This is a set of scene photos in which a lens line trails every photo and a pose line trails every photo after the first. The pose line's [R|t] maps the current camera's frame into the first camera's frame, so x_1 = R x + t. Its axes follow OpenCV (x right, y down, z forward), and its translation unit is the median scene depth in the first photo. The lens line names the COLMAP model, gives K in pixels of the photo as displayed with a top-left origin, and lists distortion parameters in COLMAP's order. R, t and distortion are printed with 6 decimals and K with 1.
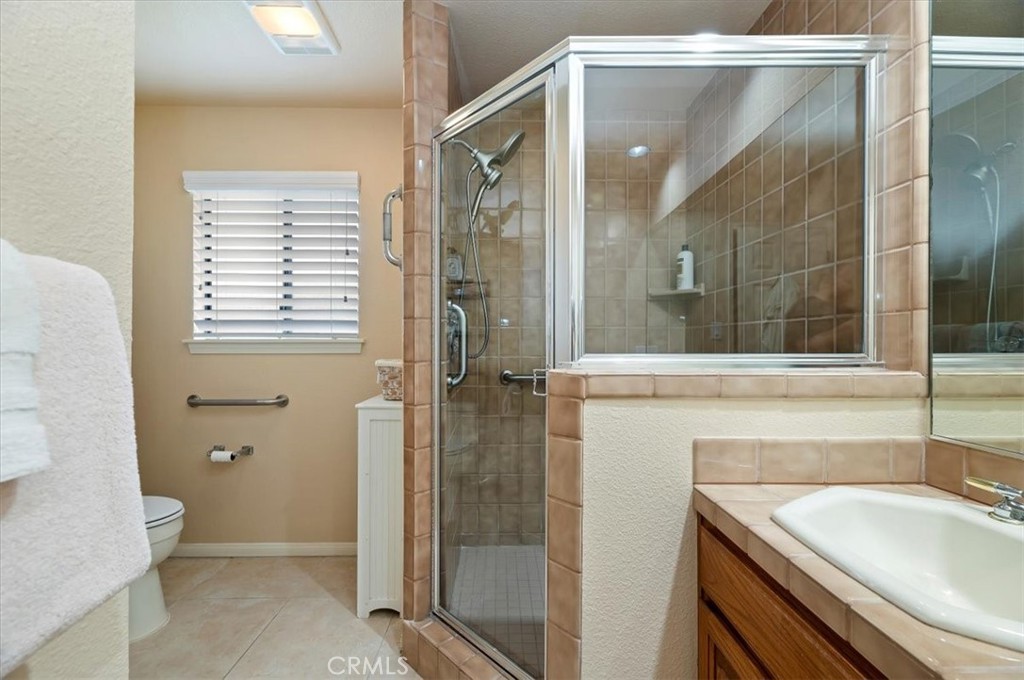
lens RADIAL K [[417.2, 0, 513.4], [0, 417.2, 345.5], [0, 0, 1]] dist [-0.010434, 0.001481]
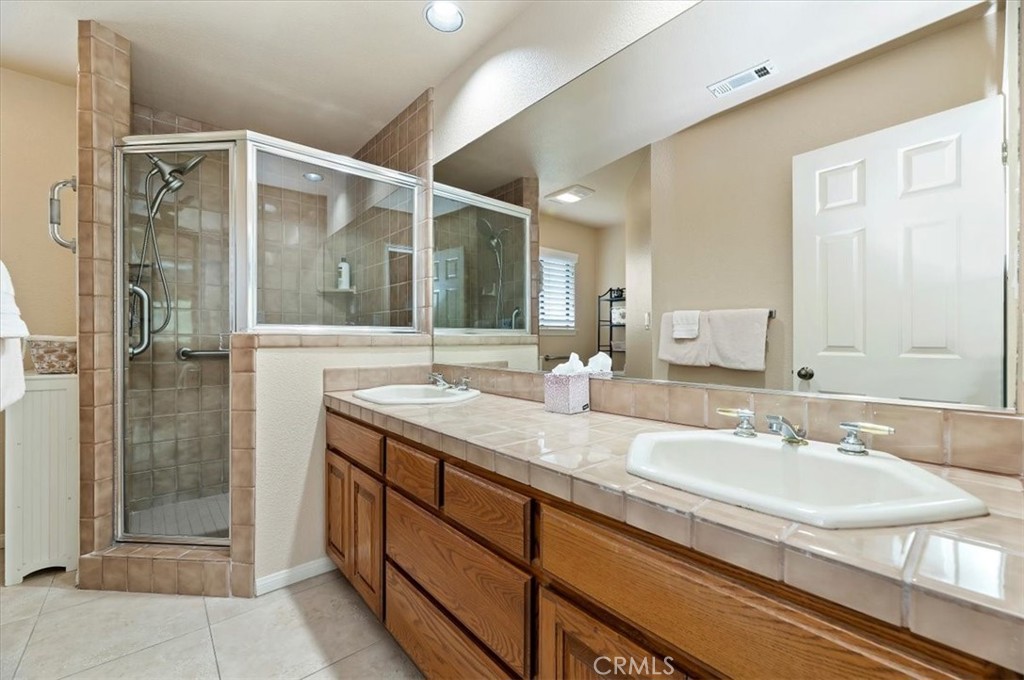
lens RADIAL K [[417.2, 0, 519.1], [0, 417.2, 343.7], [0, 0, 1]] dist [-0.010434, 0.001481]
pose [[0.763476, -0.003769, 0.645826, -0.073086], [0.001650, 0.999991, 0.003885, 0.067573], [-0.645834, -0.001900, 0.763475, -0.664309]]
